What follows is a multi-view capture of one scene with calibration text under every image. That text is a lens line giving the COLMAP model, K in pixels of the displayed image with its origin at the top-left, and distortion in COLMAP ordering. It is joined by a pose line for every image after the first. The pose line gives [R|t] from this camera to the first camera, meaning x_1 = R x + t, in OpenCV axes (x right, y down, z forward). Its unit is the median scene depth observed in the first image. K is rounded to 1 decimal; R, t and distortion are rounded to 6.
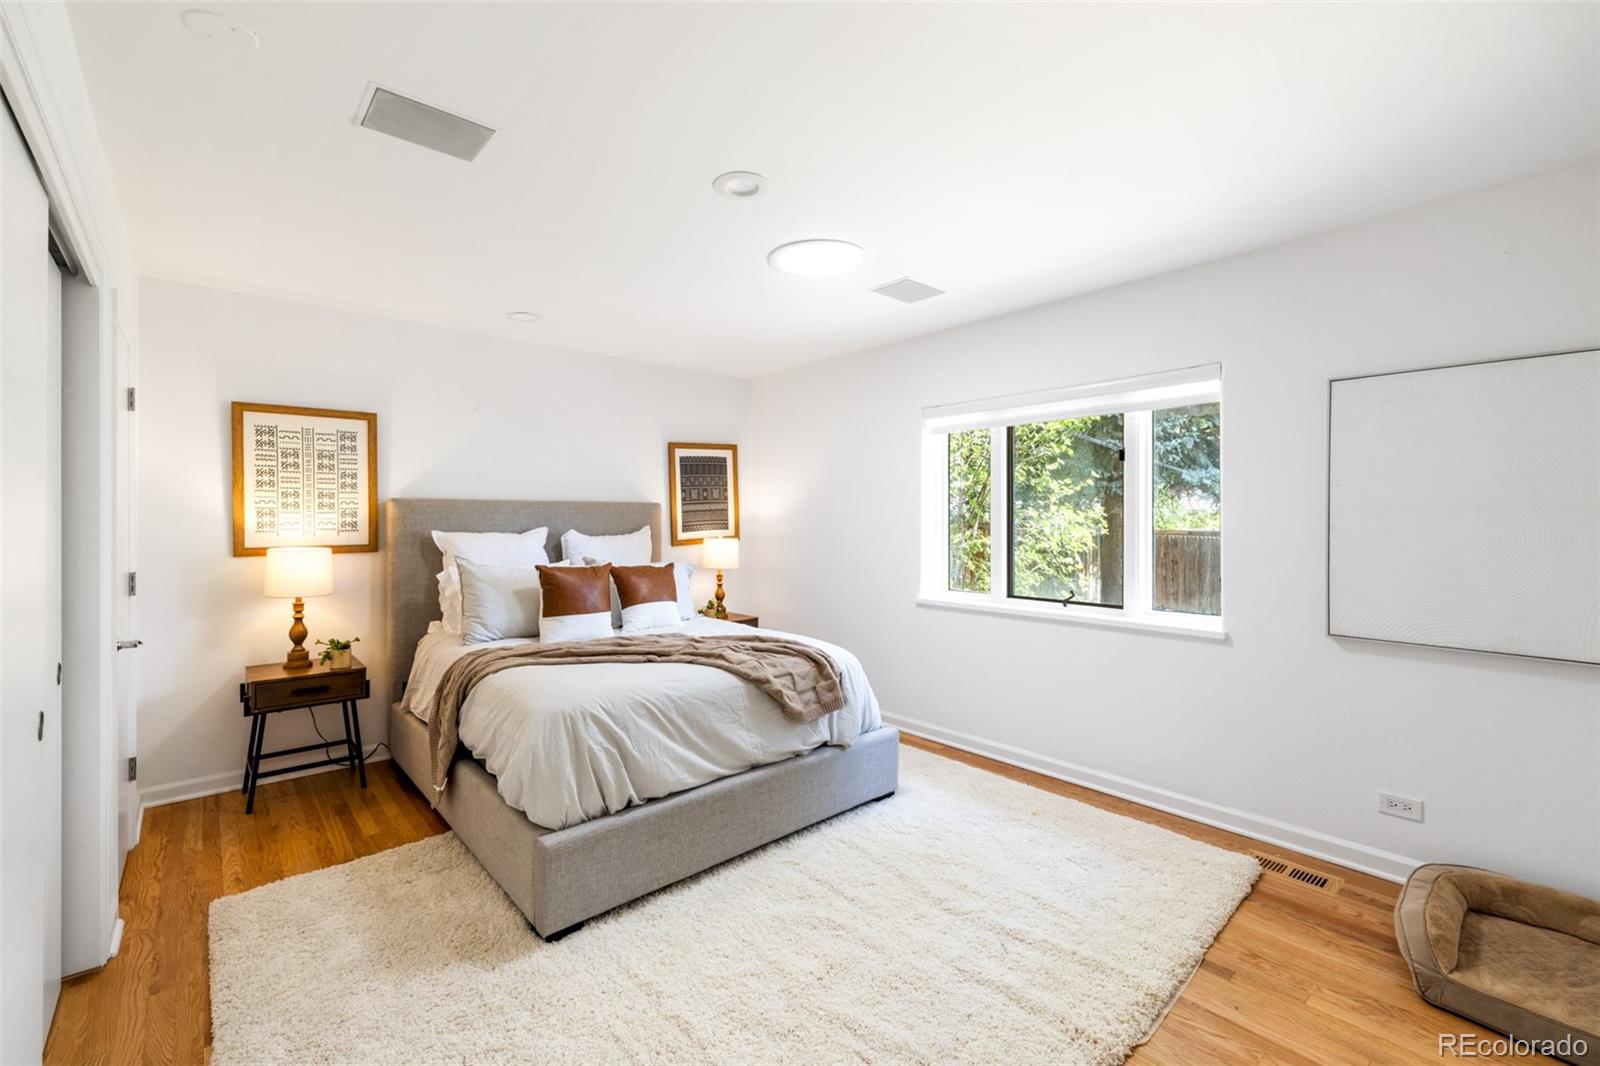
lens RADIAL K [[679.4, 0, 807.5], [0, 679.4, 519.6], [0, 0, 1]] dist [0.001702, -0.000101]
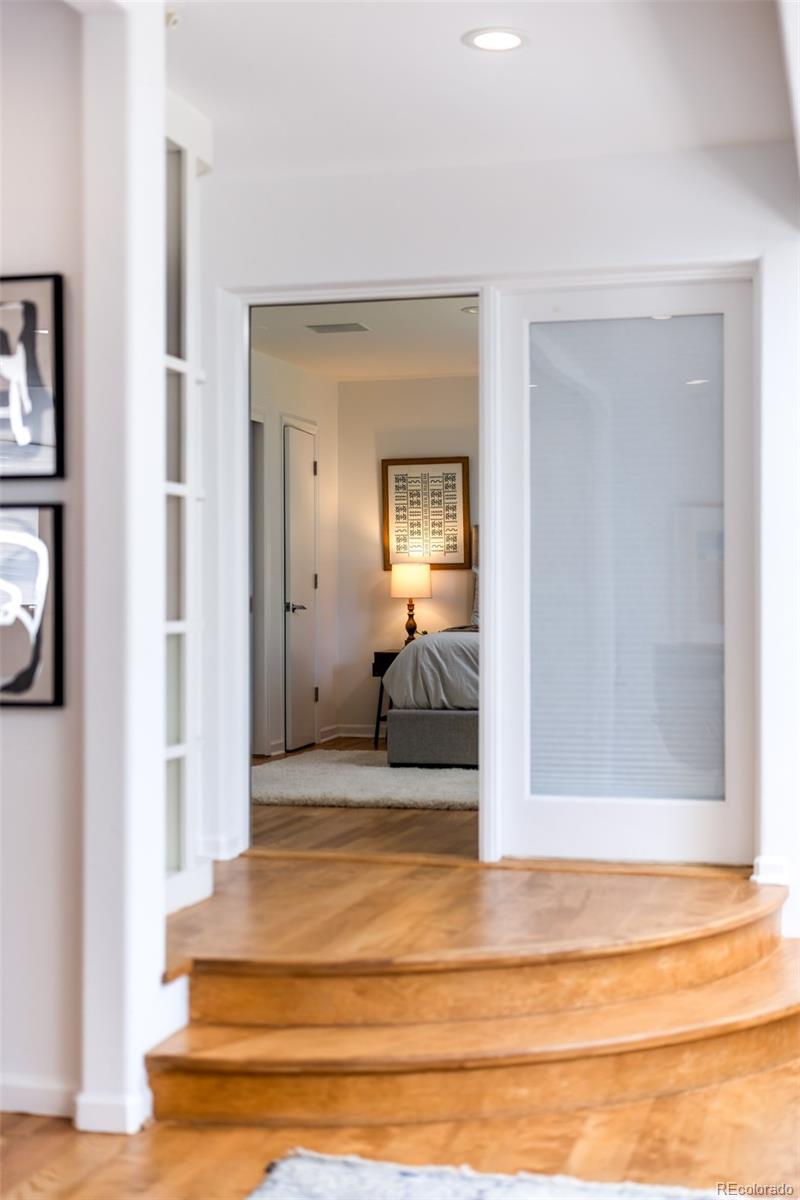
lens RADIAL K [[1696.6, 0, 403.1], [0, 1696.6, 601.9], [0, 0, 1]] dist [0.030177, 0.000000]
pose [[0.548927, -0.001925, -0.835868, 2.013709], [0.003076, 0.999995, -0.000283, 0.115889], [0.835865, -0.002416, 0.548930, -0.847051]]
